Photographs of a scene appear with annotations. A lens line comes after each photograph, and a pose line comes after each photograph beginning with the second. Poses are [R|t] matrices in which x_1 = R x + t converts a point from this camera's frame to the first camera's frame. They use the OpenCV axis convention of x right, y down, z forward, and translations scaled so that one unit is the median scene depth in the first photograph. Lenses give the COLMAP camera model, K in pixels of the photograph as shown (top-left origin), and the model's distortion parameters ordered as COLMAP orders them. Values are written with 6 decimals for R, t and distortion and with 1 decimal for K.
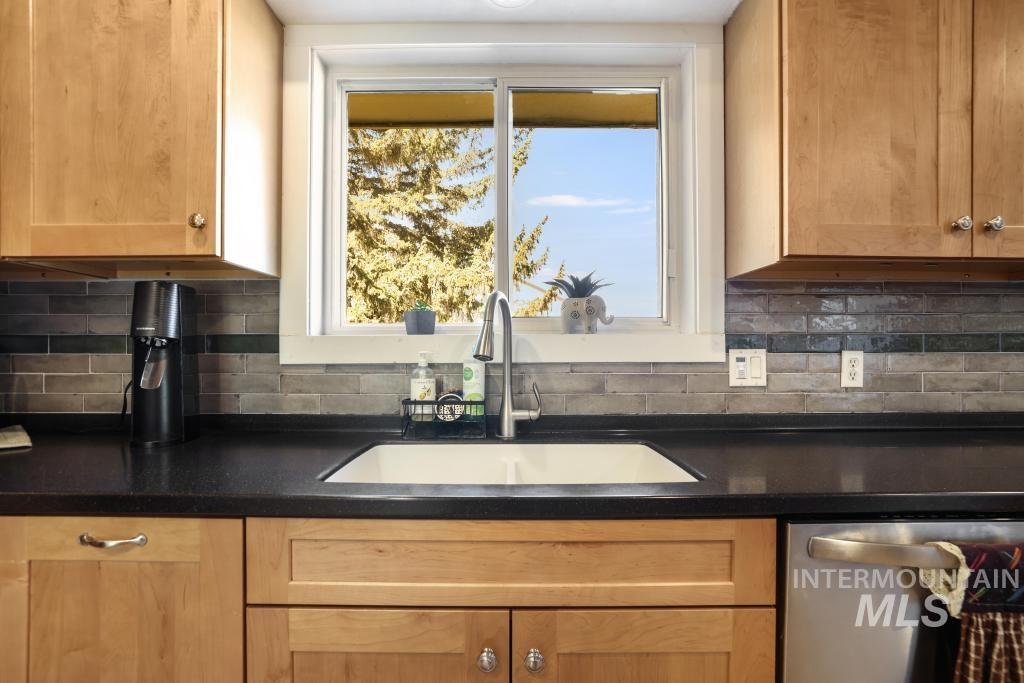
lens RADIAL K [[492.2, 0, 477.9], [0, 492.2, 353.4], [0, 0, 1]] dist [-0.046980, 0.017070]
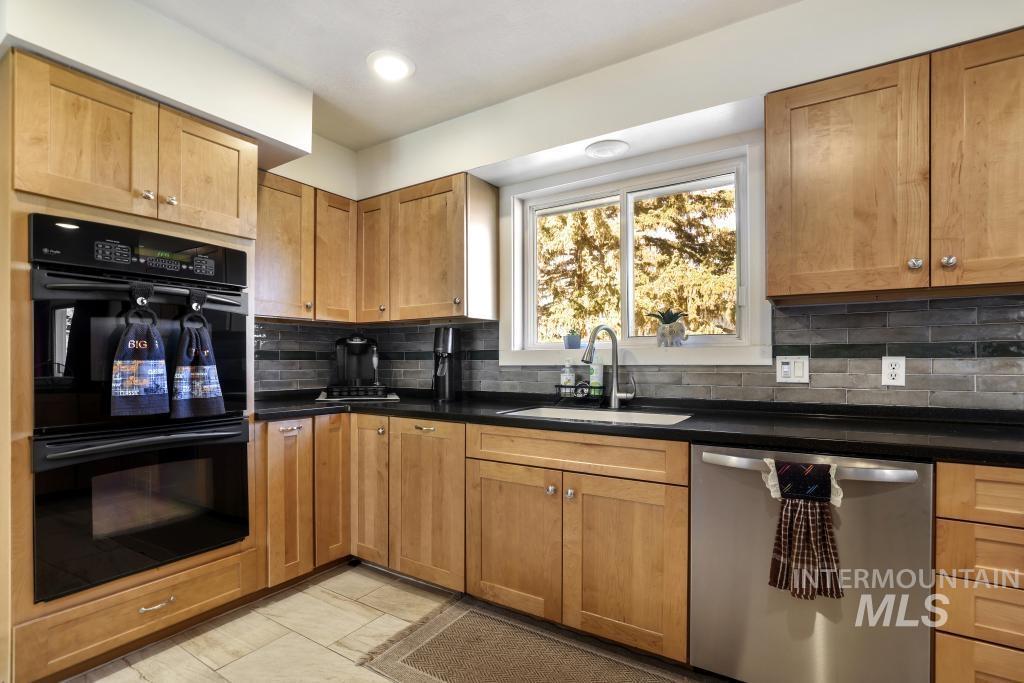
lens RADIAL K [[451.1, 0, 479.5], [0, 451.1, 360.4], [0, 0, 1]] dist [-0.028463, 0.000745]
pose [[0.849440, -0.002108, -0.527680, 0.486274], [0.002528, 0.999997, 0.000076, 0.002035], [0.527679, -0.001398, 0.849443, -0.574754]]
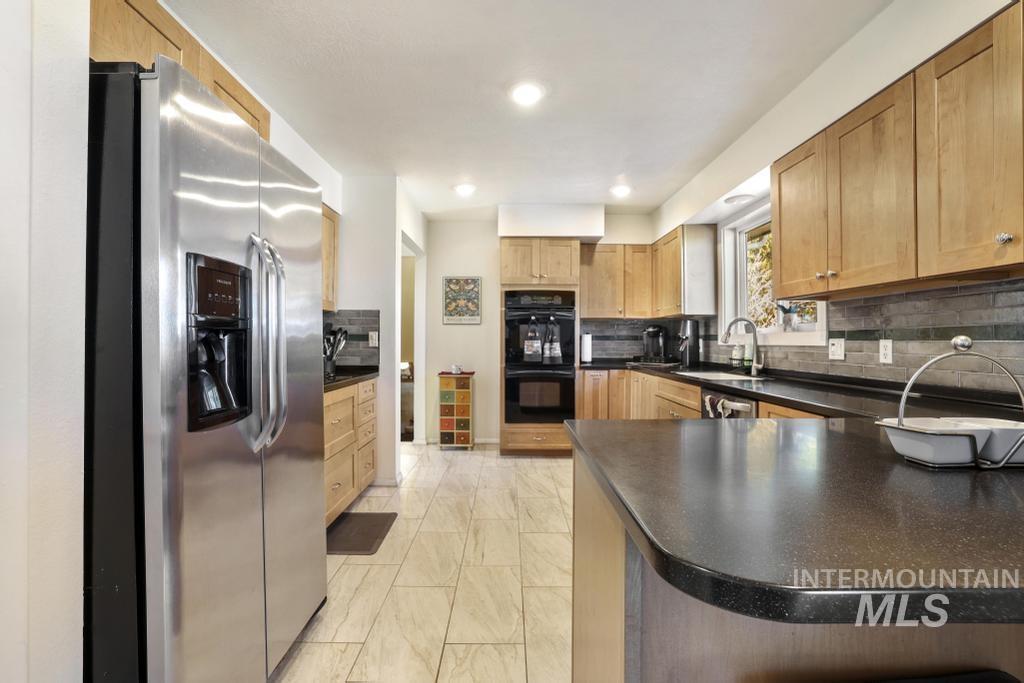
lens RADIAL K [[467.6, 0, 510.5], [0, 467.6, 334.3], [0, 0, 1]] dist [-0.040002, 0.013756]
pose [[0.005762, -0.013335, -0.999894, 2.344323], [-0.001553, 0.999910, -0.013344, -0.001074], [0.999982, 0.001630, 0.005741, -0.225225]]
